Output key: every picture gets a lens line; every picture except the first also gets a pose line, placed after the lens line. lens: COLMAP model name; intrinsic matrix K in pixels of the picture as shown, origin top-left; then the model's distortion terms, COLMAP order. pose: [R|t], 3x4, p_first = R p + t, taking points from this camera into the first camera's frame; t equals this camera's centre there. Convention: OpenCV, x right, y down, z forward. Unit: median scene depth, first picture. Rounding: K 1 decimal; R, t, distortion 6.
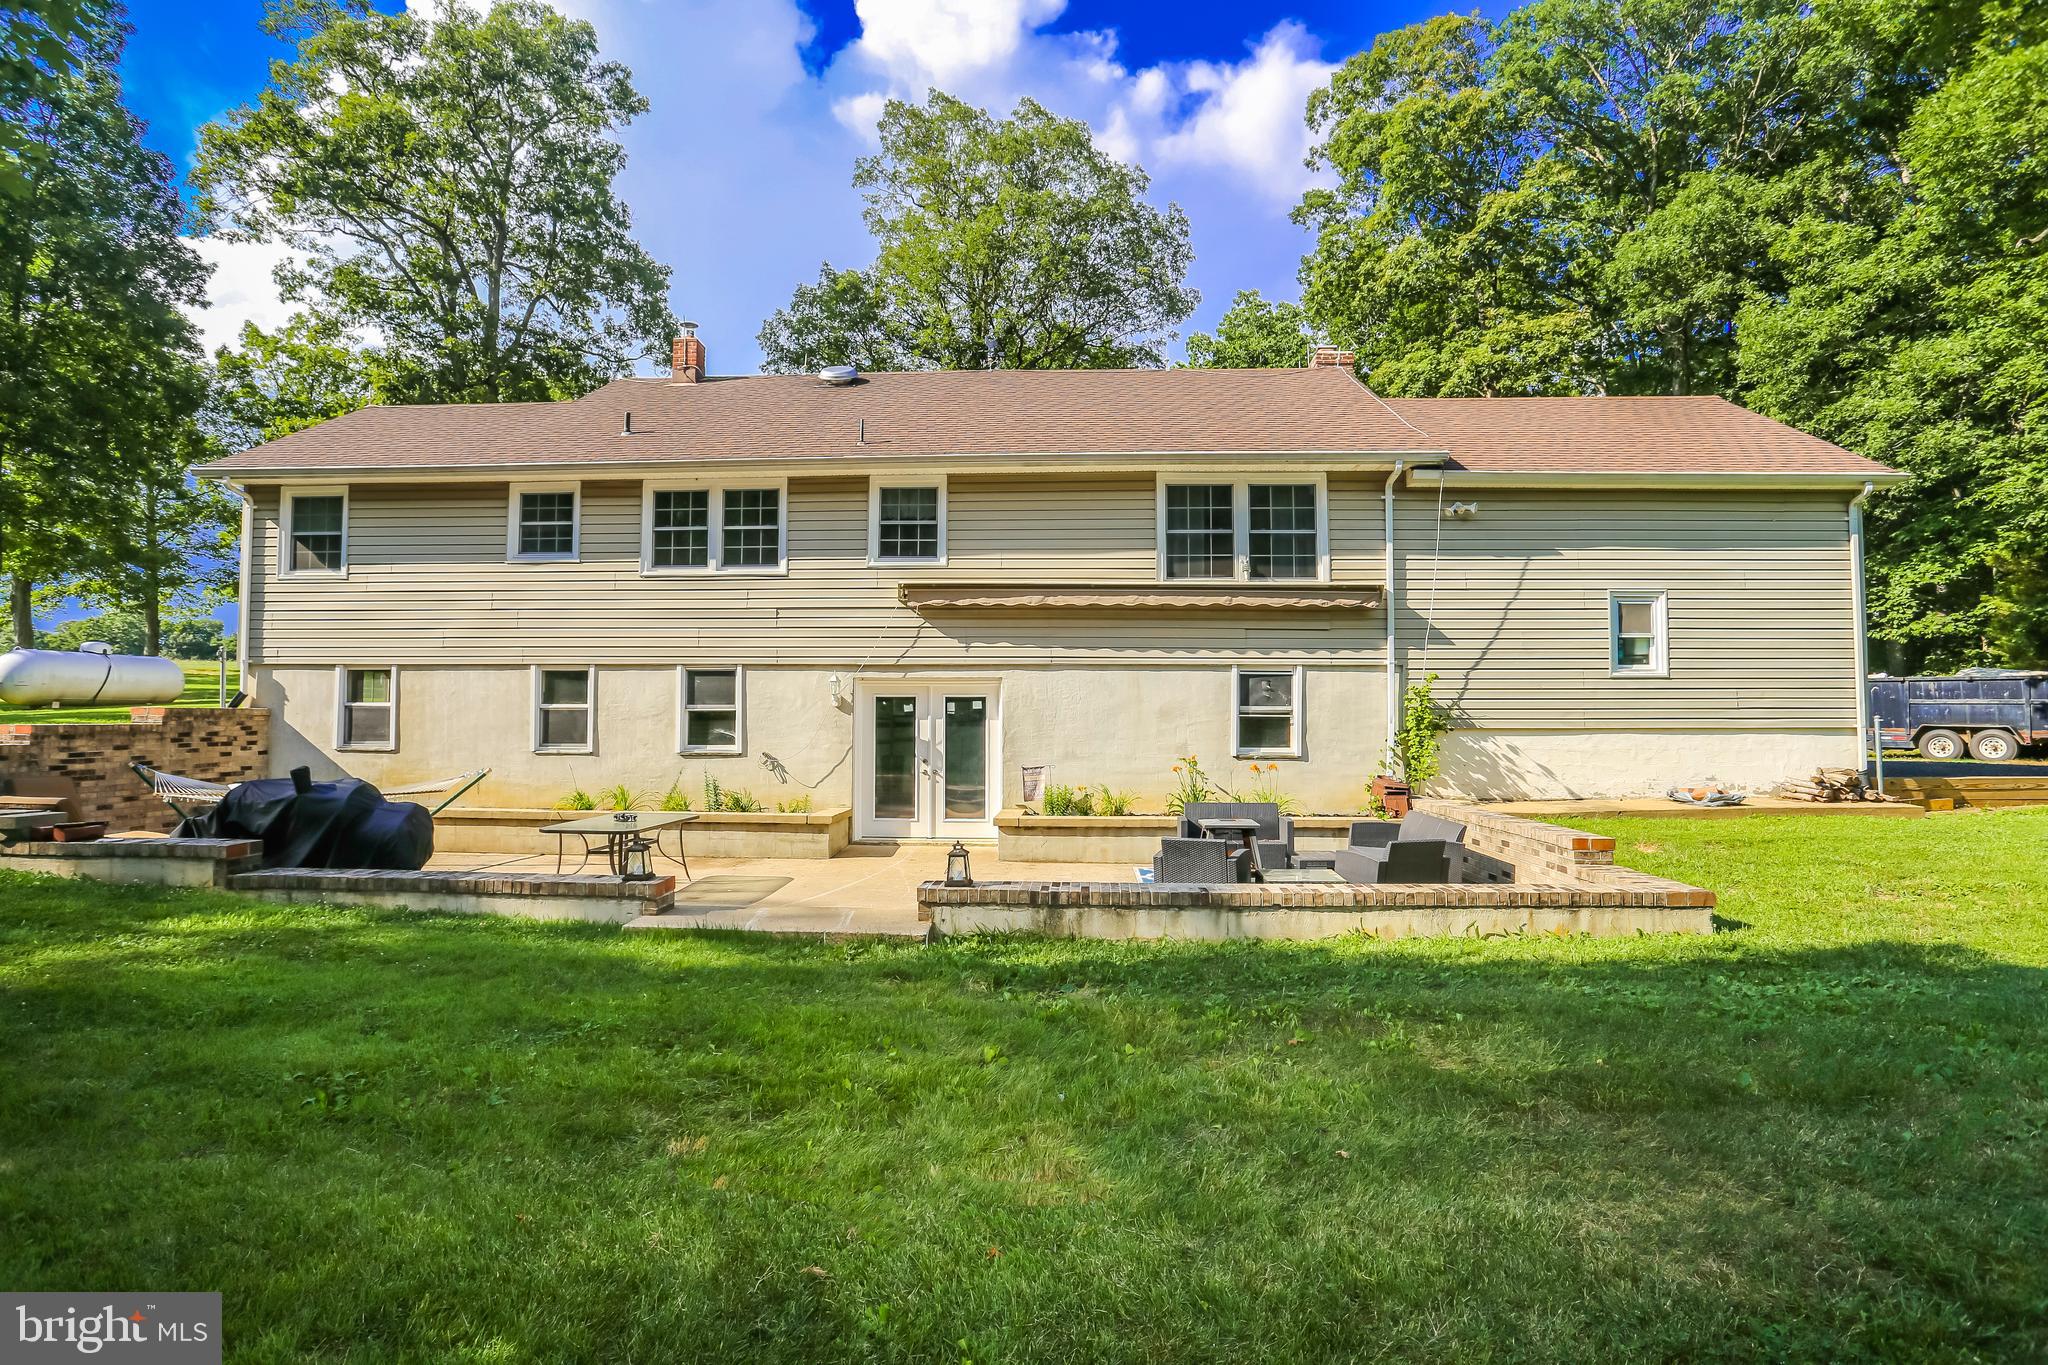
lens RADIAL K [[996.8, 0, 1026.9], [0, 996.8, 682.6], [0, 0, 1]] dist [-0.077362, 0.033913]
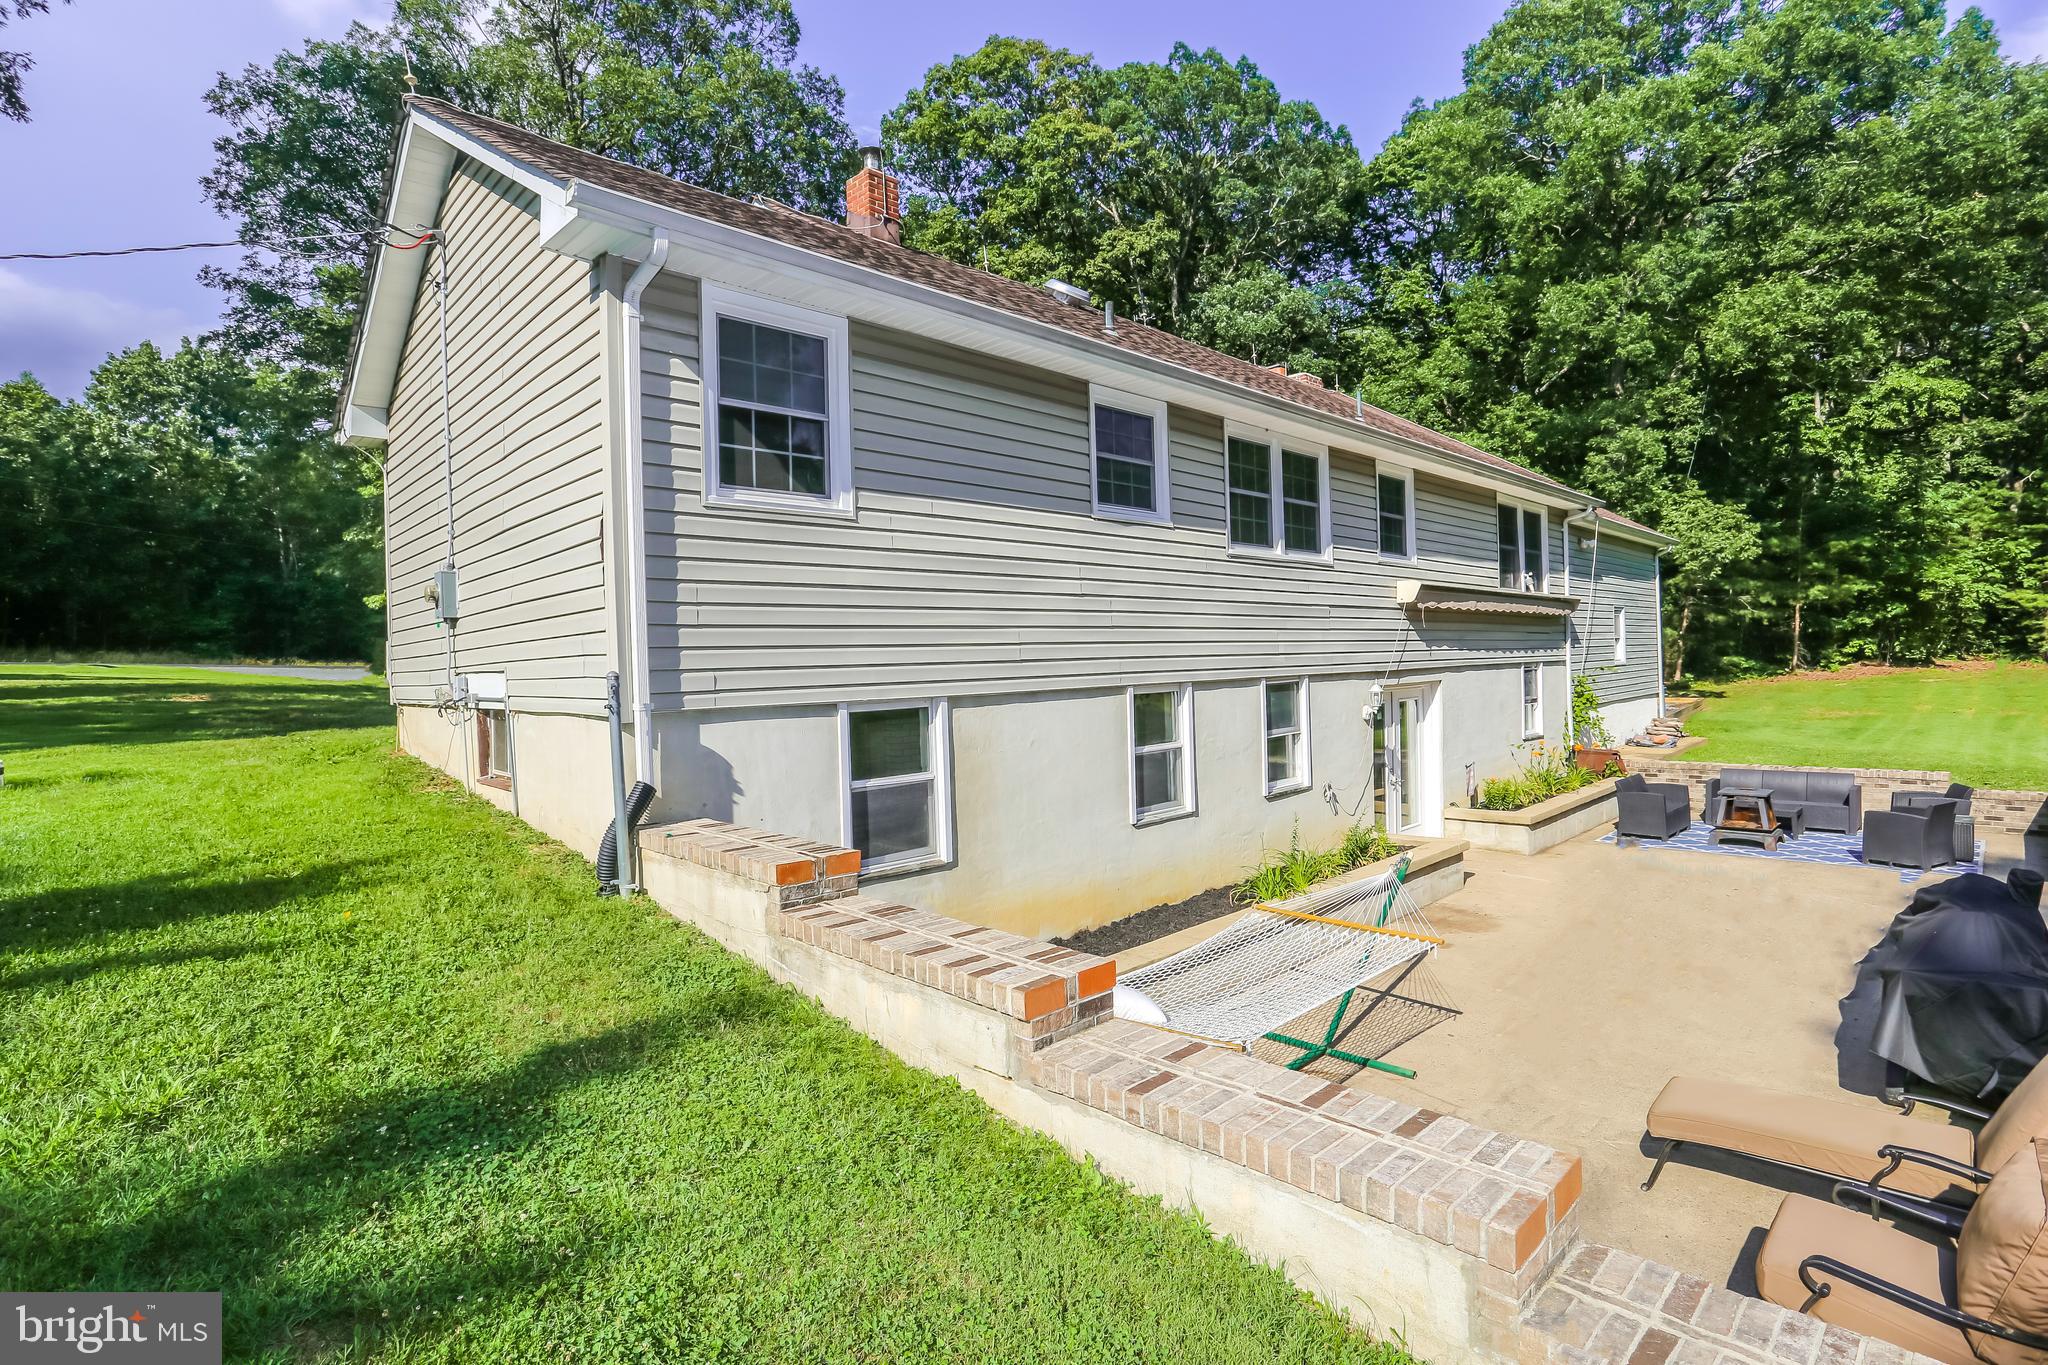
lens RADIAL K [[996.8, 0, 1026.9], [0, 996.8, 682.6], [0, 0, 1]] dist [-0.077362, 0.033913]
pose [[0.681084, -0.038364, 0.731199, -1.015770], [0.013186, 0.999107, 0.040138, -0.046871], [-0.732086, -0.017695, 0.680982, 0.616212]]
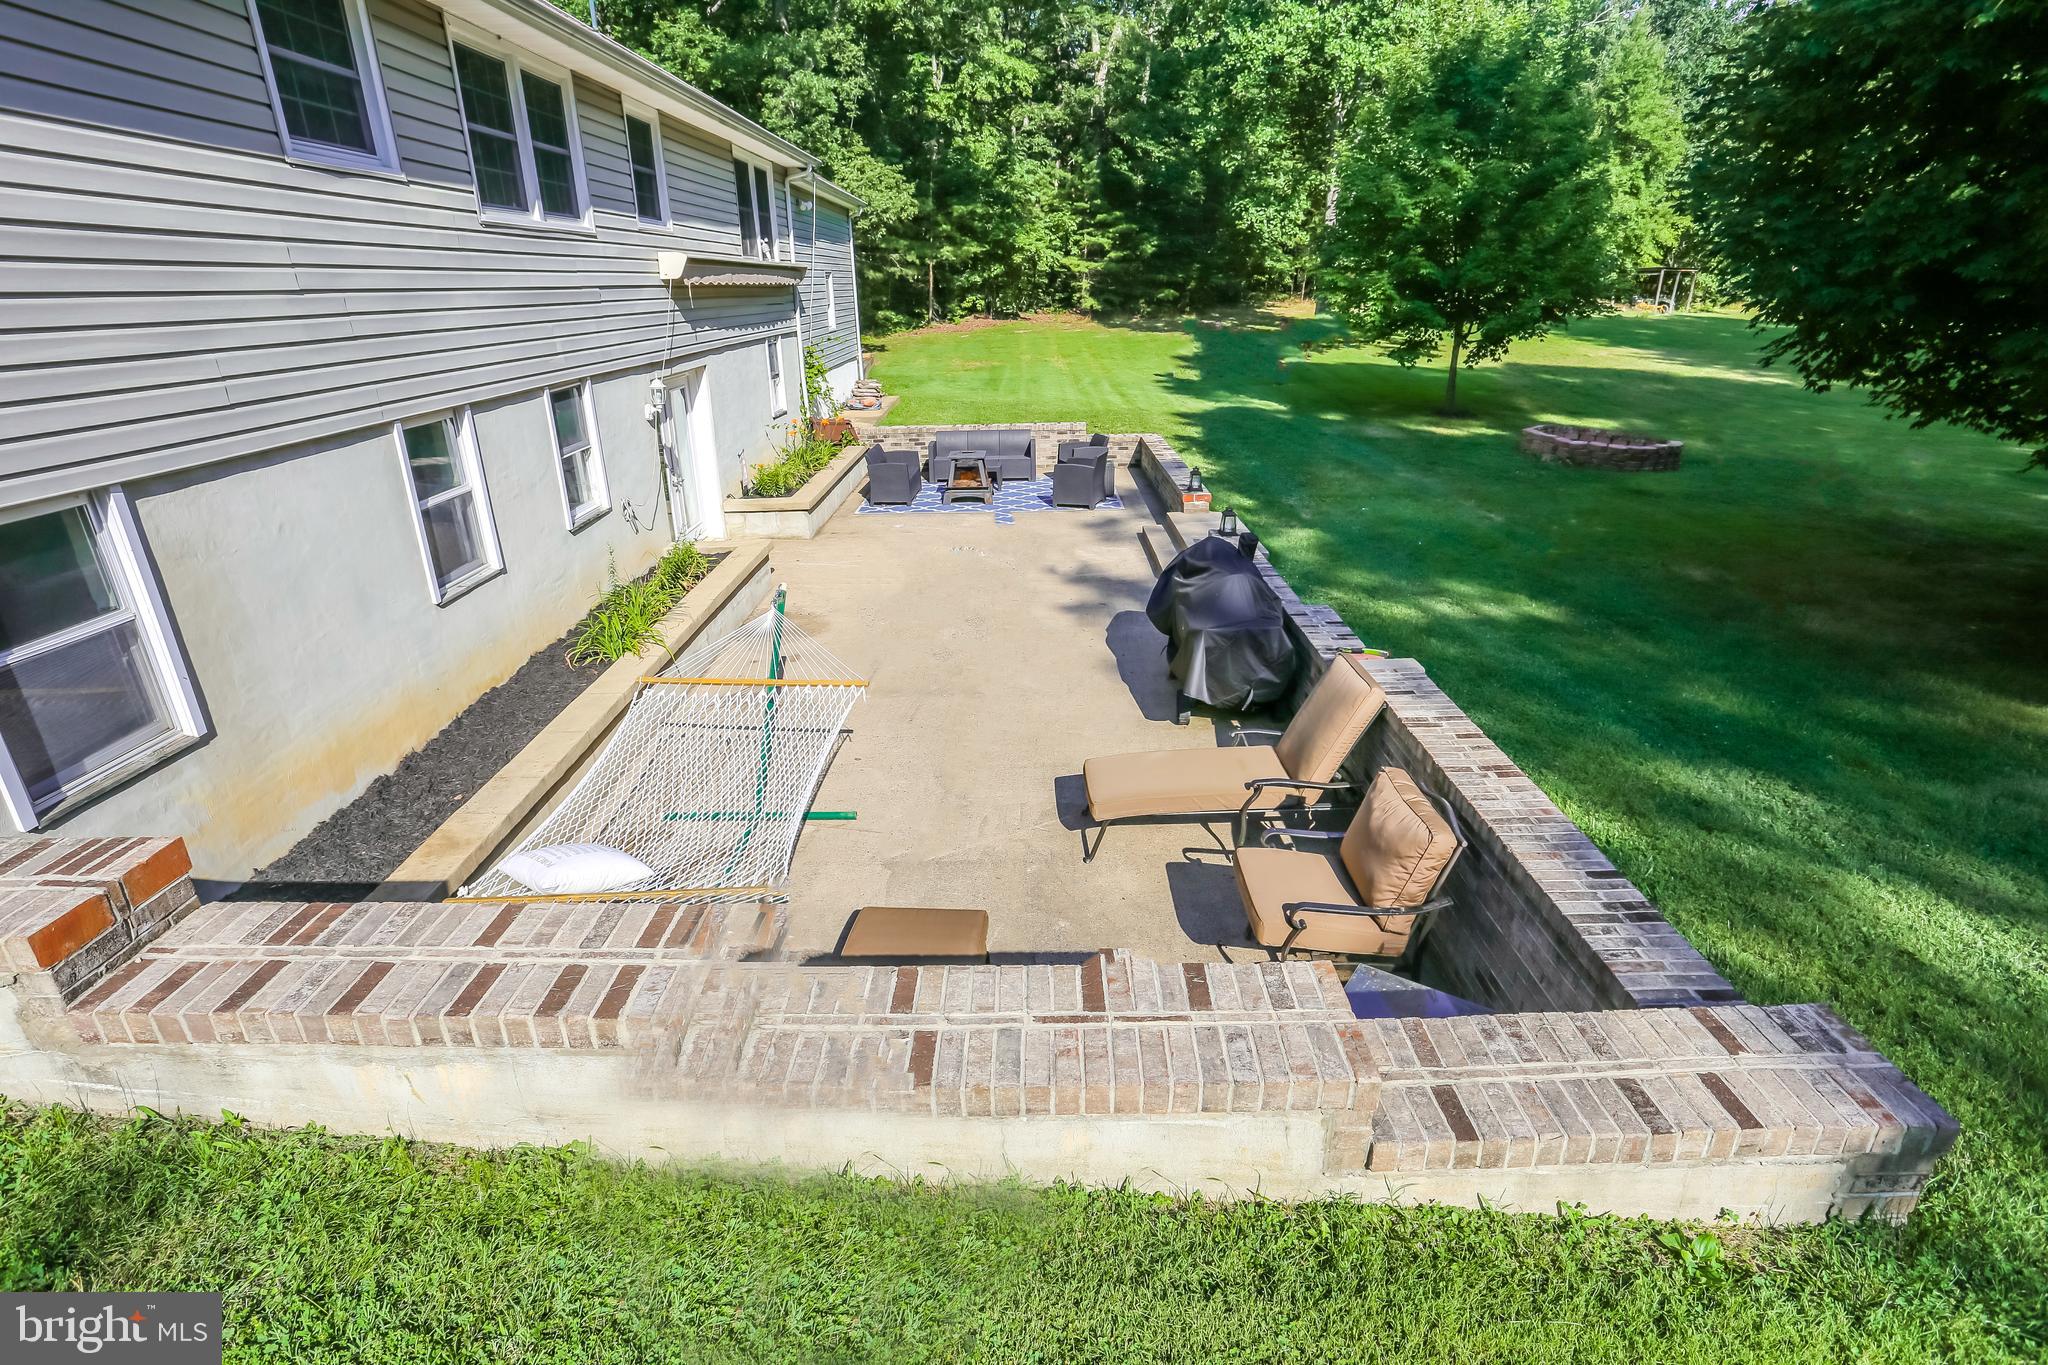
lens RADIAL K [[996.8, 0, 1026.9], [0, 996.8, 682.6], [0, 0, 1]] dist [-0.077362, 0.033913]
pose [[-0.048068, -0.377870, 0.924610, -0.978686], [-0.010044, 0.925816, 0.377840, -0.078076], [-0.998794, 0.008875, -0.048297, 0.732635]]
